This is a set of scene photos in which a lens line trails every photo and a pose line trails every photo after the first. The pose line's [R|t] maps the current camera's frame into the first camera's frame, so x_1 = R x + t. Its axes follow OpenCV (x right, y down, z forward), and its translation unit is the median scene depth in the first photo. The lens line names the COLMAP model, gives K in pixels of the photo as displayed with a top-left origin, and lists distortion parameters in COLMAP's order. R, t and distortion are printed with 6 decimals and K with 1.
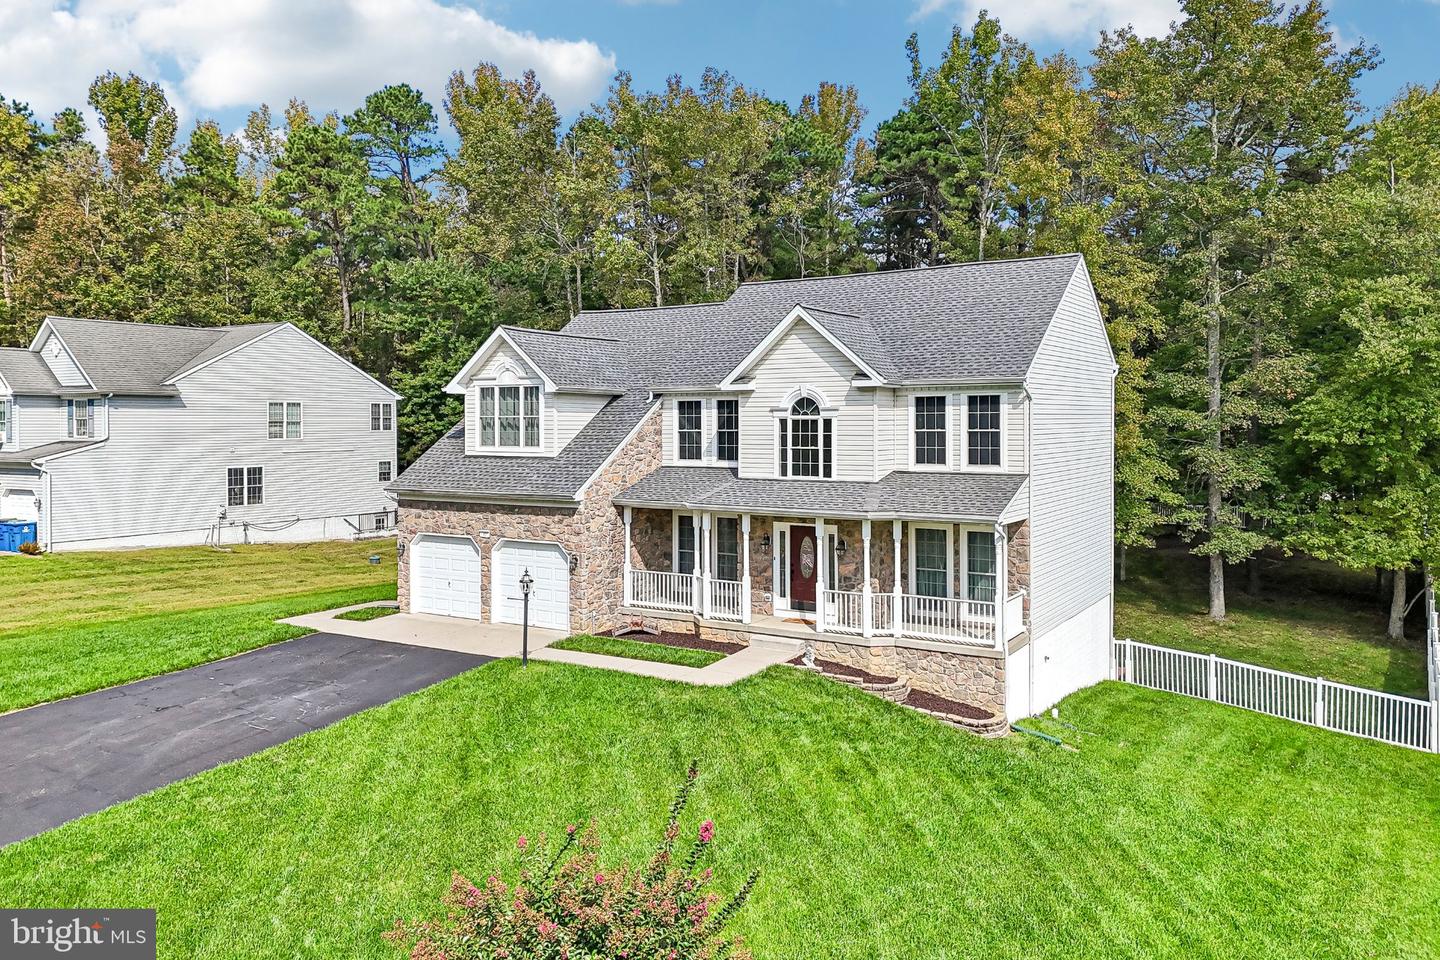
lens RADIAL K [[1069.7, 0, 720.0], [0, 1069.7, 480.0], [0, 0, 1]] dist [0.034614, -0.004525]
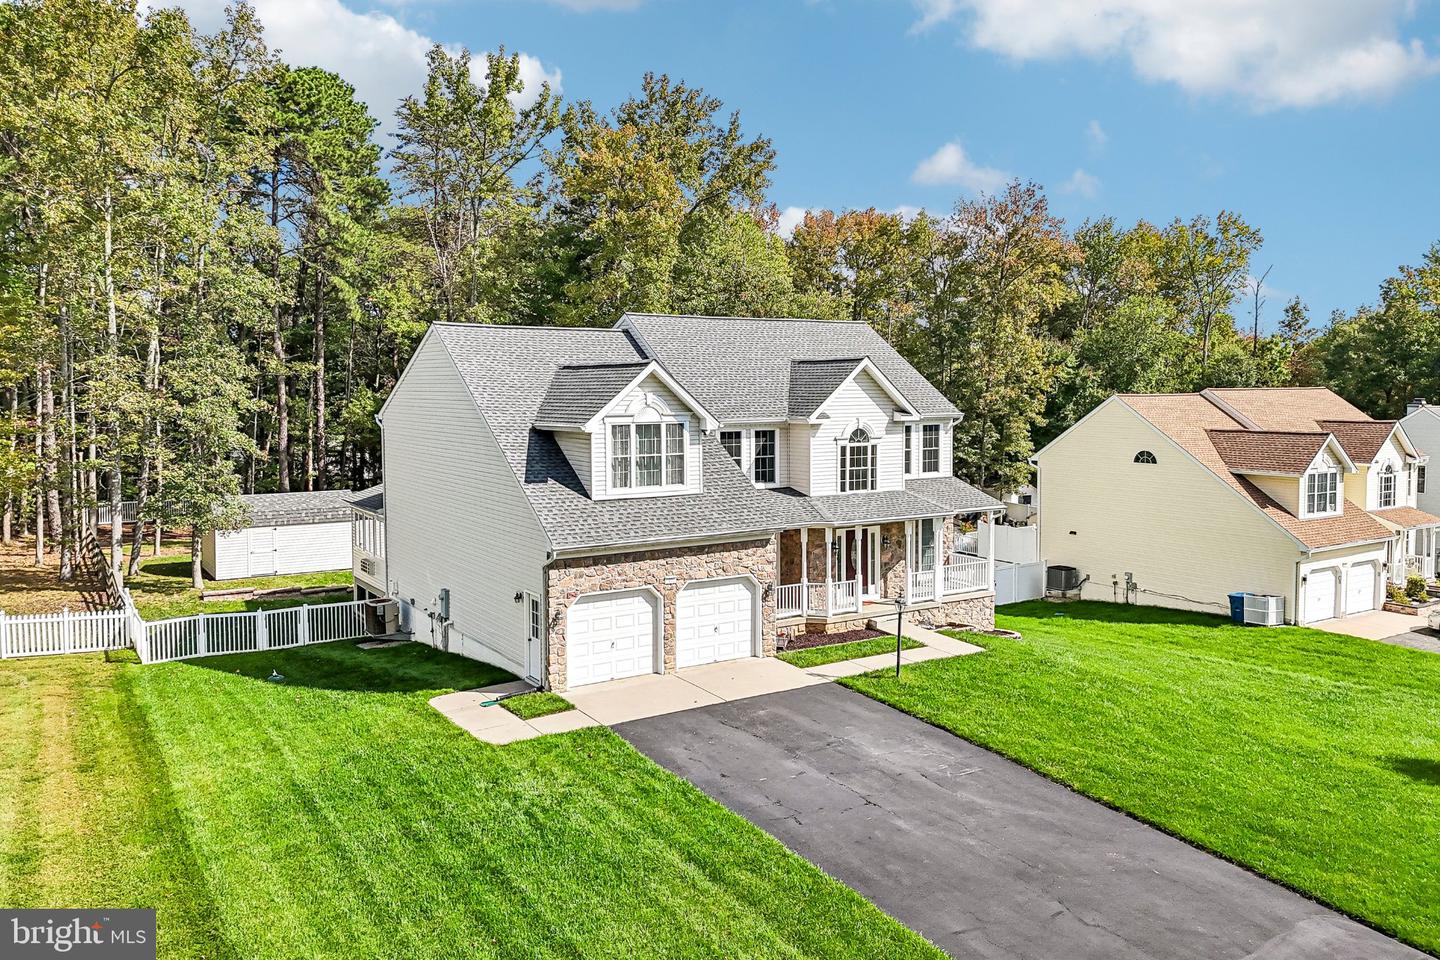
lens RADIAL K [[1069.7, 0, 720.0], [0, 1069.7, 480.0], [0, 0, 1]] dist [0.034614, -0.004525]
pose [[0.430227, -0.076922, 0.899438, -1.110893], [0.052294, 0.996813, 0.060236, -0.098933], [-0.901205, 0.021120, 0.432878, 0.580673]]
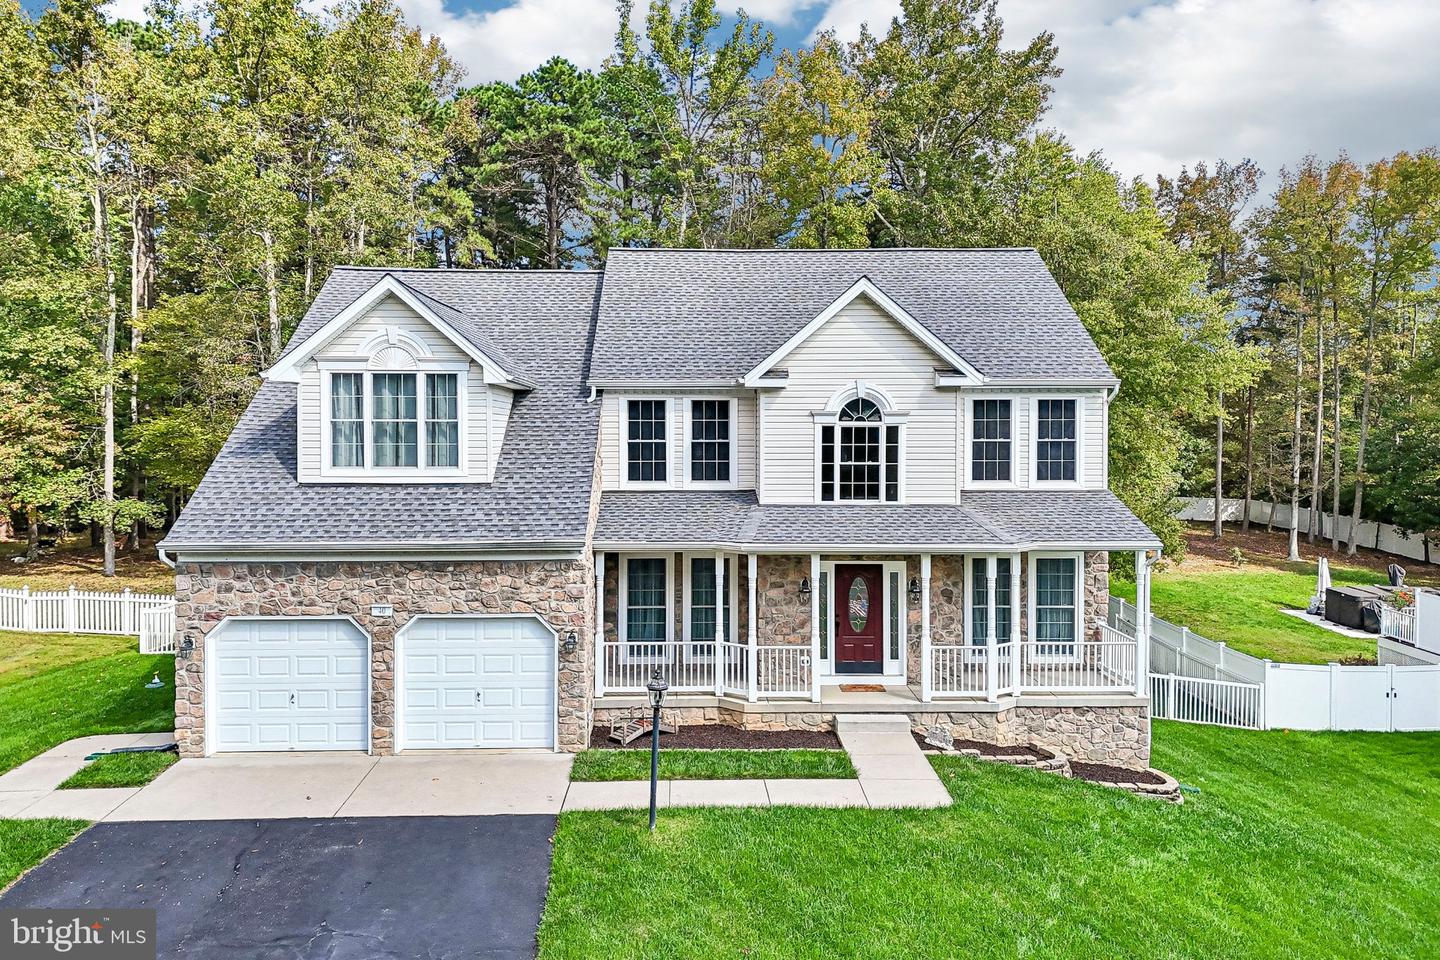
lens RADIAL K [[1069.7, 0, 720.0], [0, 1069.7, 480.0], [0, 0, 1]] dist [0.034614, -0.004525]
pose [[0.833911, -0.023871, 0.551383, -0.420653], [0.027351, 0.999624, 0.001912, -0.021671], [-0.551221, 0.013486, 0.834250, 0.398925]]
